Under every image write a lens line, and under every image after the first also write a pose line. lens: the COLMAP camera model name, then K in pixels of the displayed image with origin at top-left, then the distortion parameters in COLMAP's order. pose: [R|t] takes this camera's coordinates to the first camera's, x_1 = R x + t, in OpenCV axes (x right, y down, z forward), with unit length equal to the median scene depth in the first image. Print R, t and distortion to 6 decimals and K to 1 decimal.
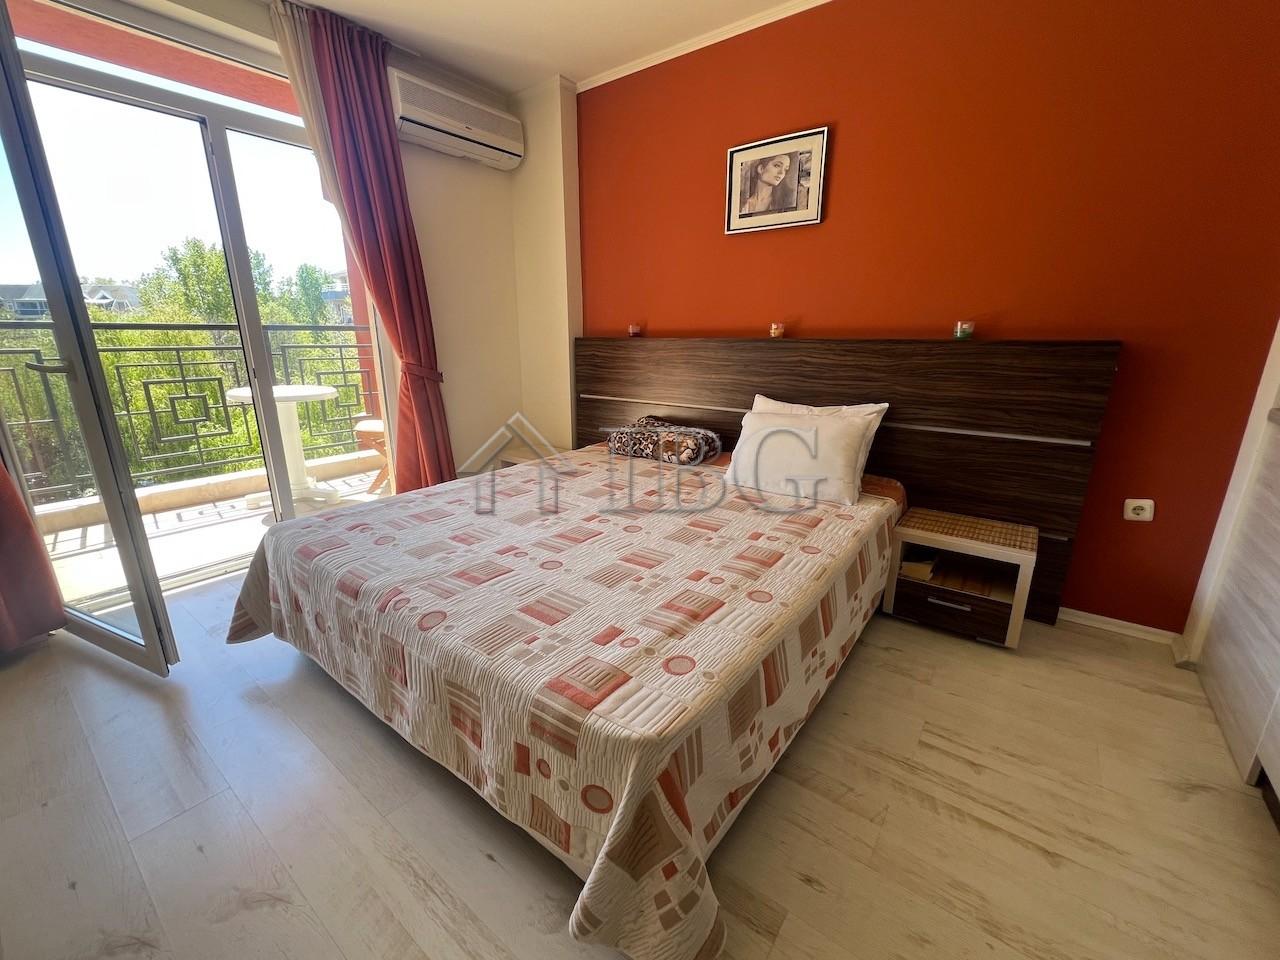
lens RADIAL K [[525.2, 0, 635.7], [0, 525.2, 480.2], [0, 0, 1]] dist [-0.003857, 0.001029]
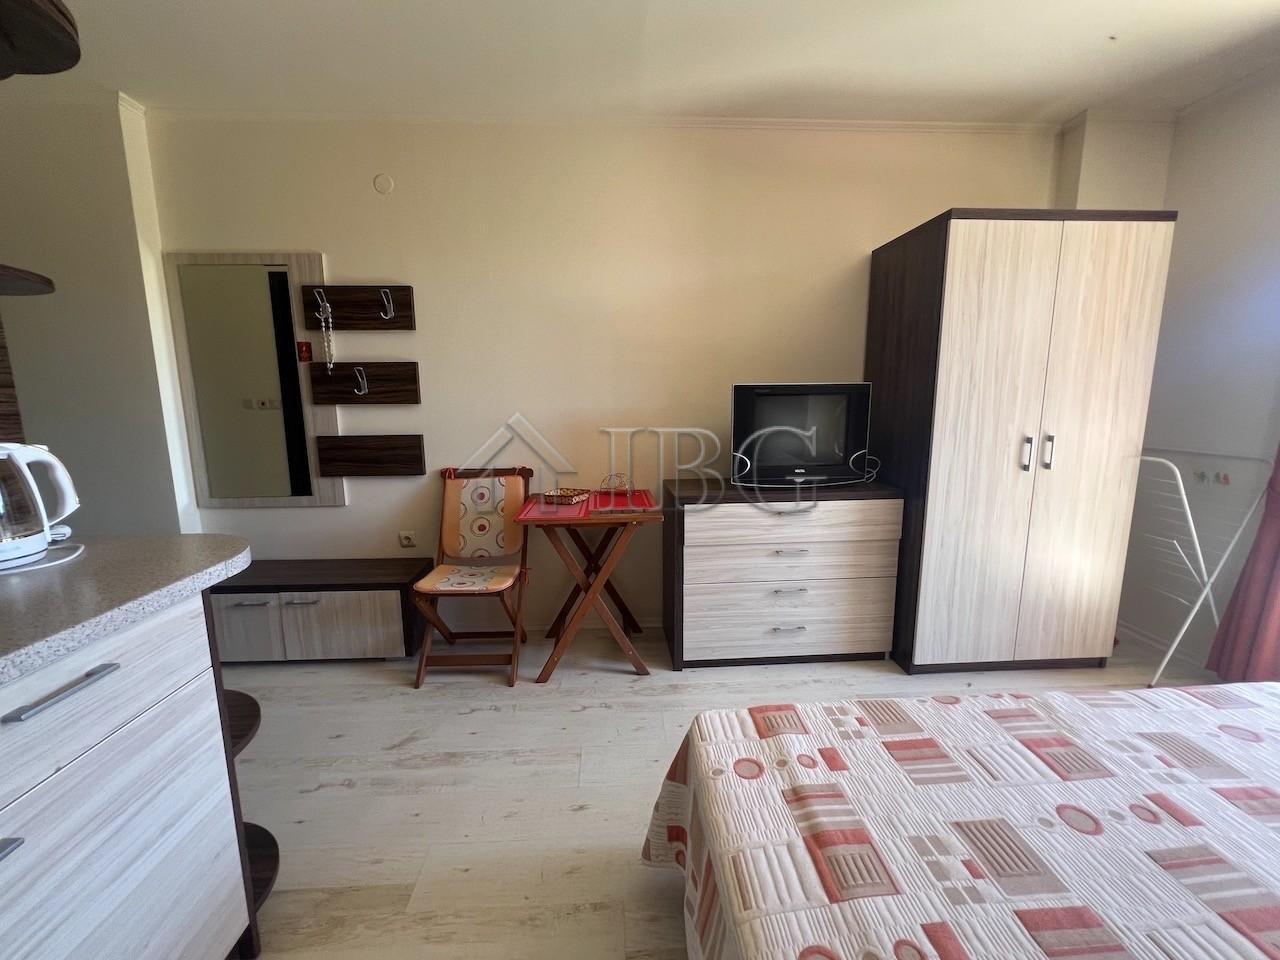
lens RADIAL K [[525.2, 0, 636.6], [0, 525.2, 479.9], [0, 0, 1]] dist [-0.003857, 0.001029]
pose [[-0.764374, 0.107127, -0.635811, 0.440701], [-0.163213, 0.921838, 0.351535, -0.254708], [0.623774, 0.372477, -0.687145, 0.718712]]
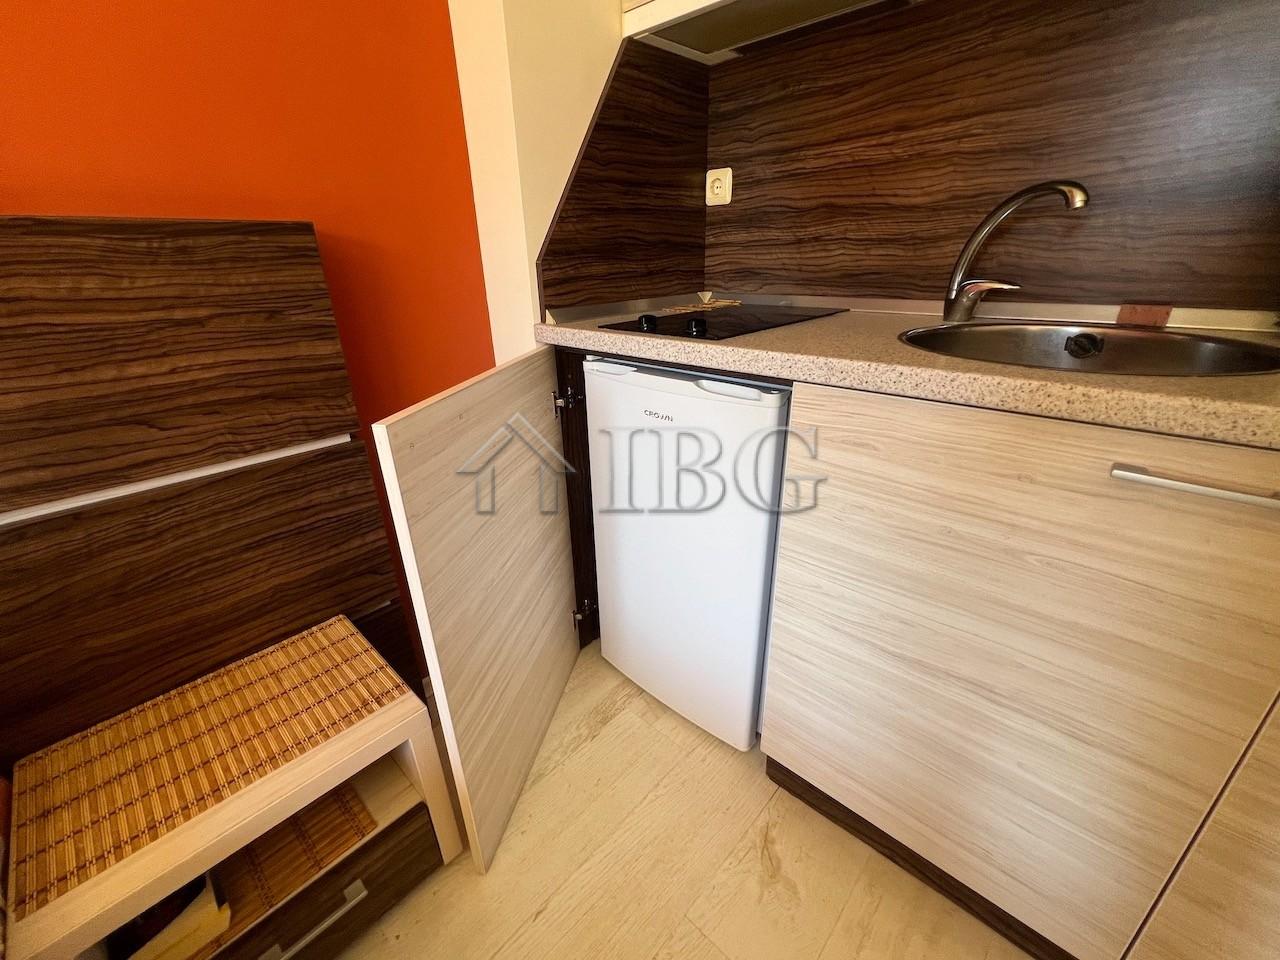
lens RADIAL K [[525.2, 0, 636.8], [0, 525.2, 478.3], [0, 0, 1]] dist [-0.003857, 0.001029]
pose [[0.104764, -0.392751, 0.913658, 0.394326], [0.290857, 0.890644, 0.349507, -0.126898], [-0.951013, 0.229128, 0.207542, 0.610867]]
